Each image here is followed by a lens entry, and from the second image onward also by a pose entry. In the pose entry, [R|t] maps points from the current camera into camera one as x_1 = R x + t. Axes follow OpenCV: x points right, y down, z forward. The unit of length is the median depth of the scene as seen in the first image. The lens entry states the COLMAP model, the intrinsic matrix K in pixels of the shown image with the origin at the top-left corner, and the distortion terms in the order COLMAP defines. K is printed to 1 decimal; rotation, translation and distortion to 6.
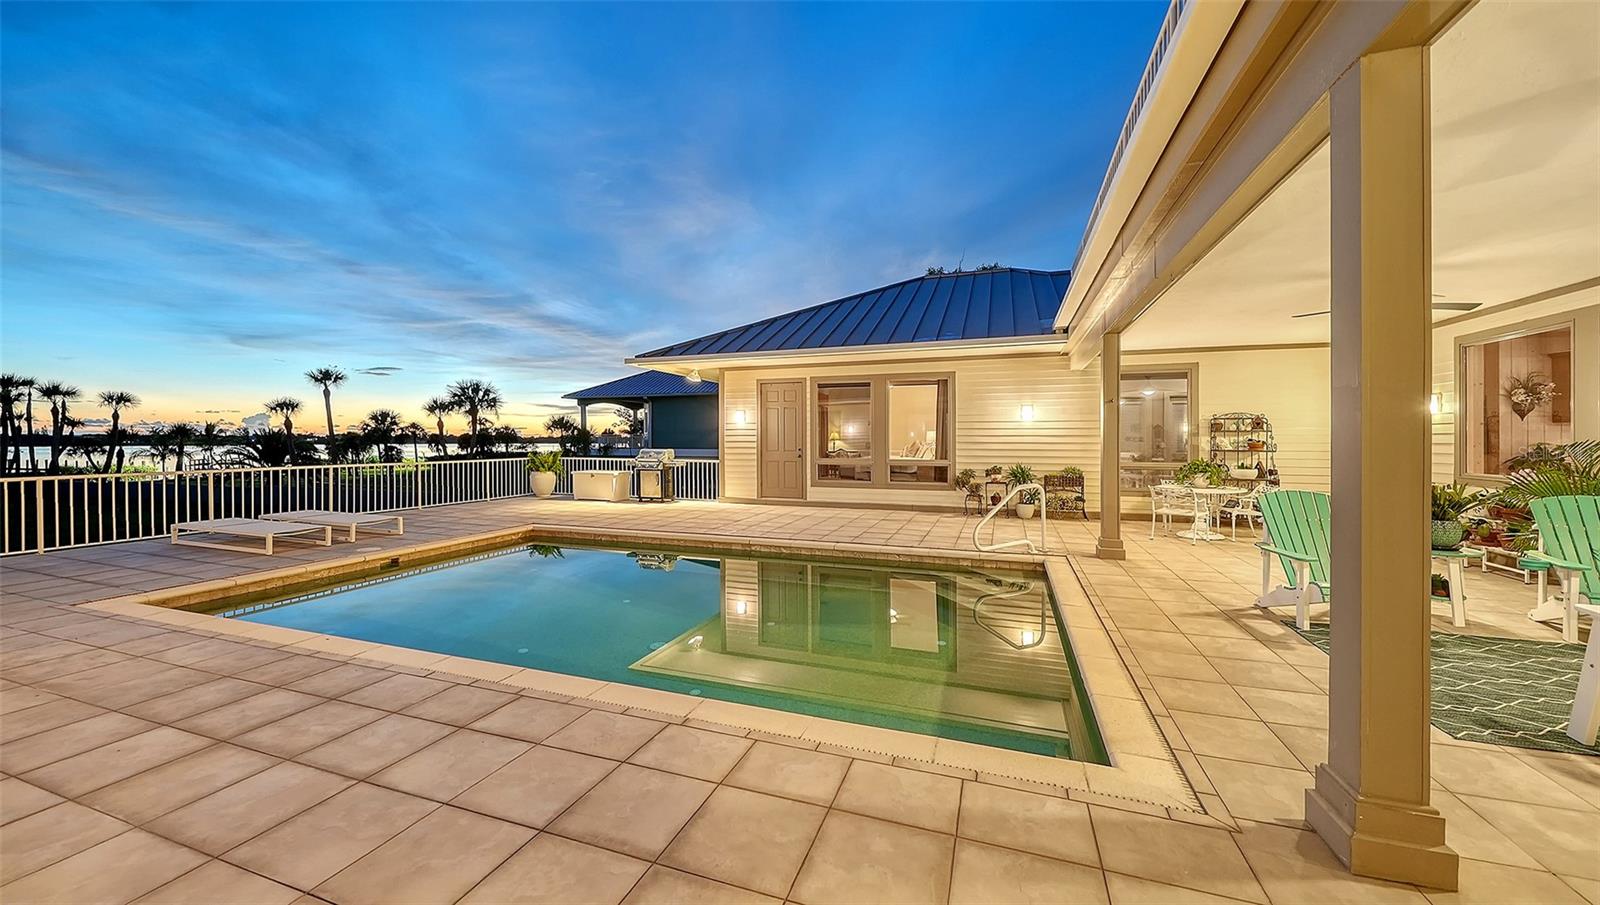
lens RADIAL K [[568.4, 0, 802.6], [0, 568.4, 444.8], [0, 0, 1]] dist [-0.000487, 0.000000]
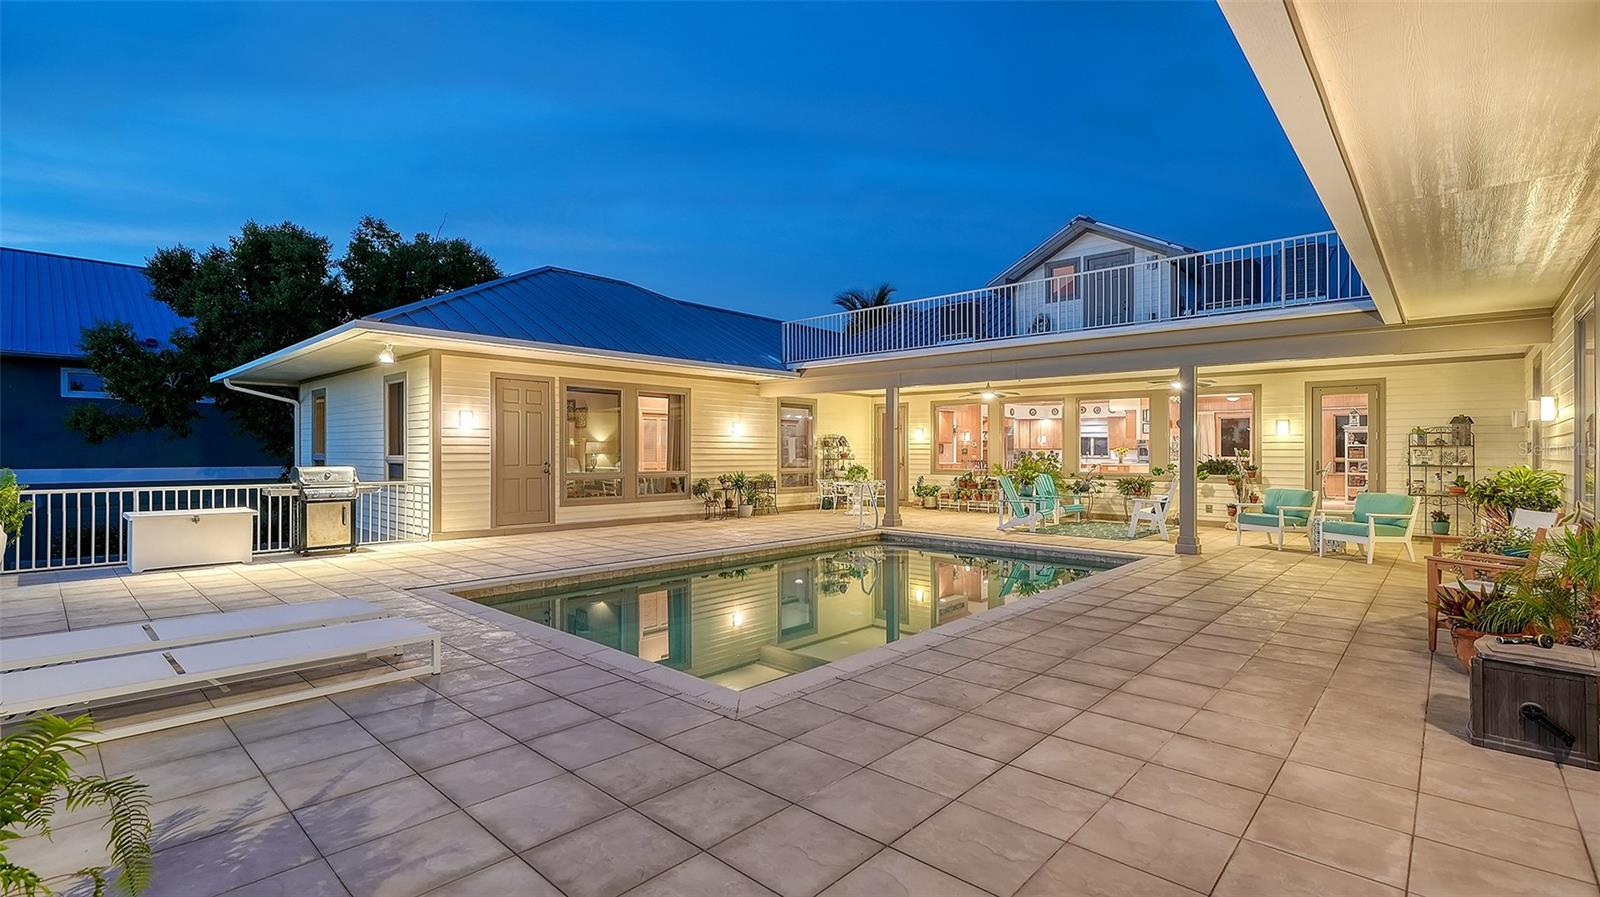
lens RADIAL K [[712.9, 0, 800.4], [0, 712.9, 453.9], [0, 0, 1]] dist [0.000314, 0.000007]
pose [[0.397884, -0.003212, 0.917430, -0.837115], [0.004611, 0.999988, 0.001501, -0.005144], [-0.917424, 0.003632, 0.397894, 0.257112]]
